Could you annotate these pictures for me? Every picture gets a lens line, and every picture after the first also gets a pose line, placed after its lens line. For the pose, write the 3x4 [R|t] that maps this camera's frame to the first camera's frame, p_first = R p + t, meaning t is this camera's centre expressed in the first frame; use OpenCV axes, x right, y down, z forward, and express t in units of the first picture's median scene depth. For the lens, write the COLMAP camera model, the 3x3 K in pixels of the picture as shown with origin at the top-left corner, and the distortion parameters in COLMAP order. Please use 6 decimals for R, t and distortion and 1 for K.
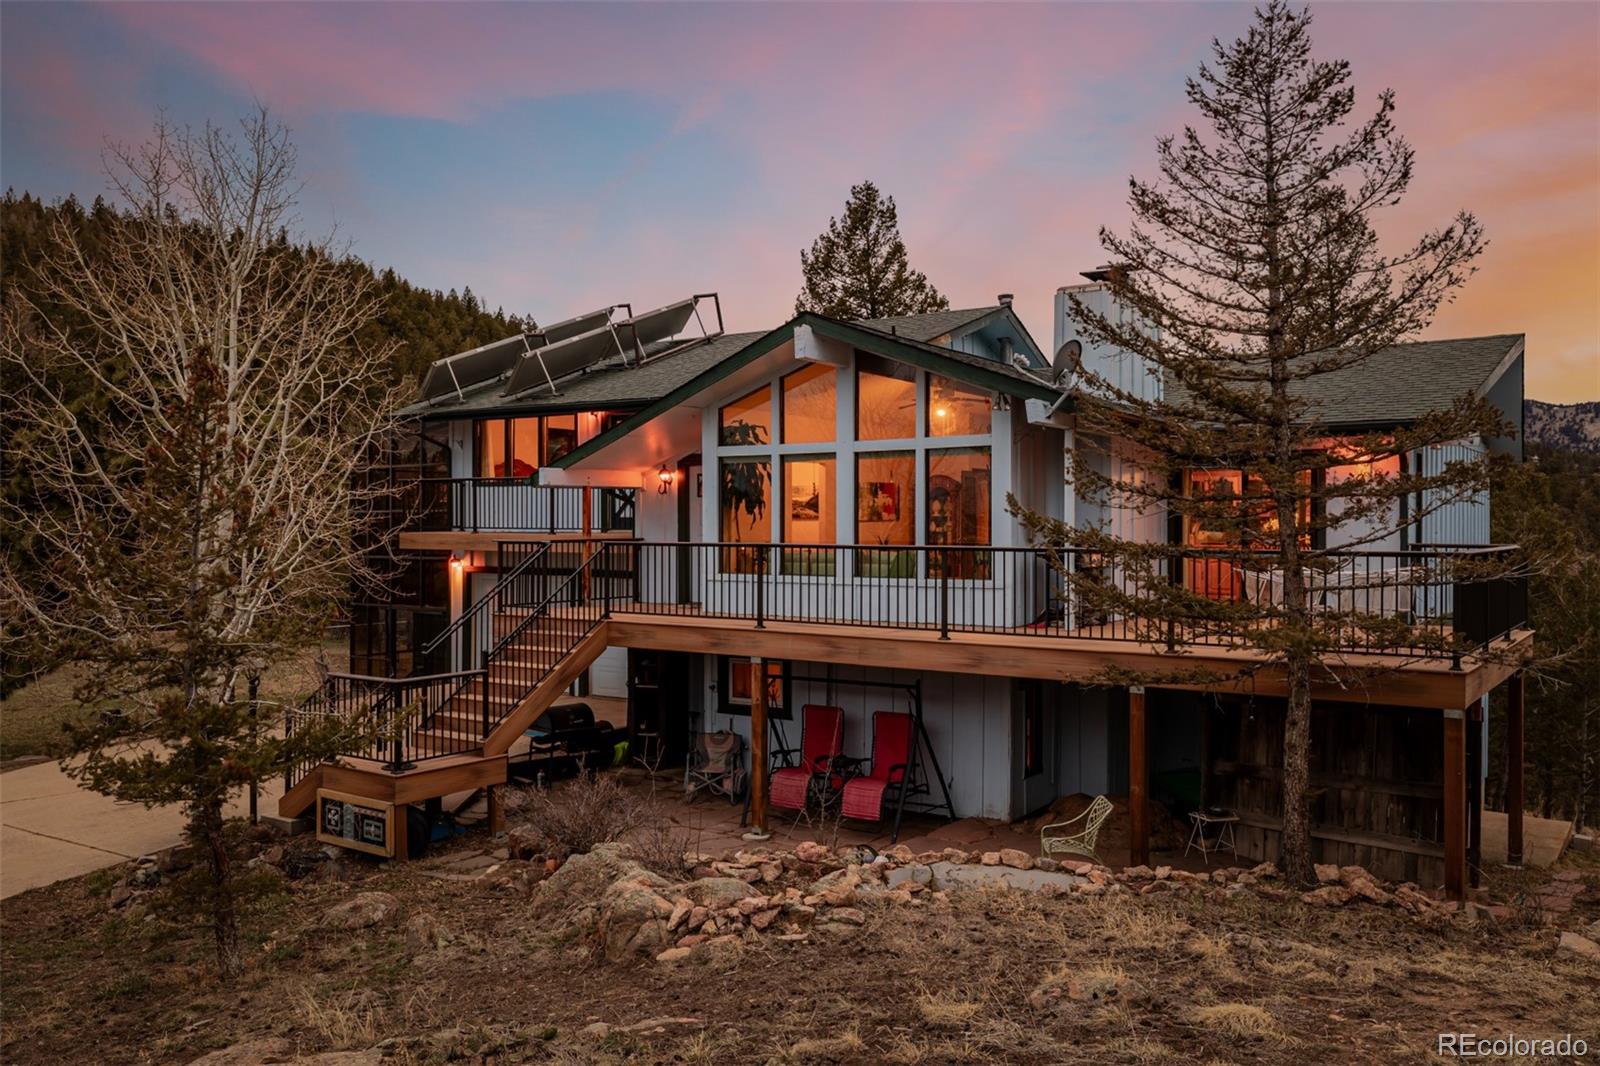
lens RADIAL K [[1277.6, 0, 797.6], [0, 1277.6, 530.3], [0, 0, 1]] dist [-0.007286, -0.000457]
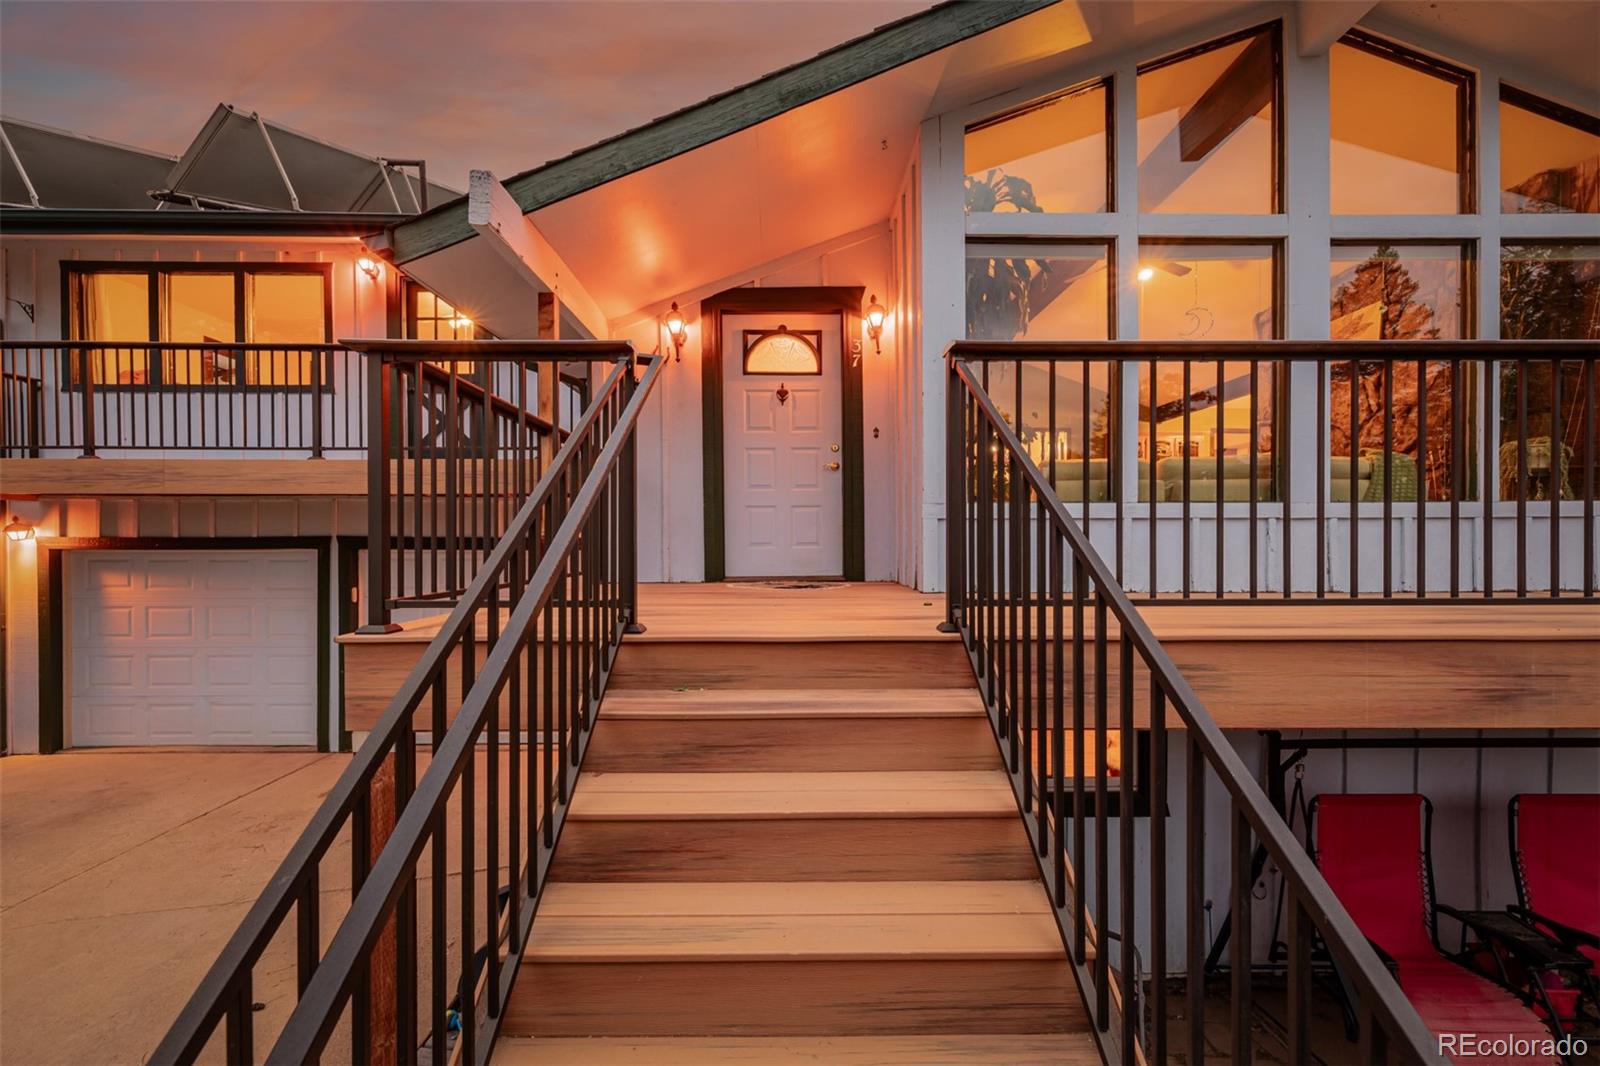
lens RADIAL K [[663.7, 0, 794.4], [0, 663.7, 542.3], [0, 0, 1]] dist [0.000637, -0.000260]
pose [[0.810091, -0.007347, 0.586259, -0.184433], [0.006798, 0.999972, 0.003138, 0.034791], [-0.586265, 0.001443, 0.810118, 0.643483]]
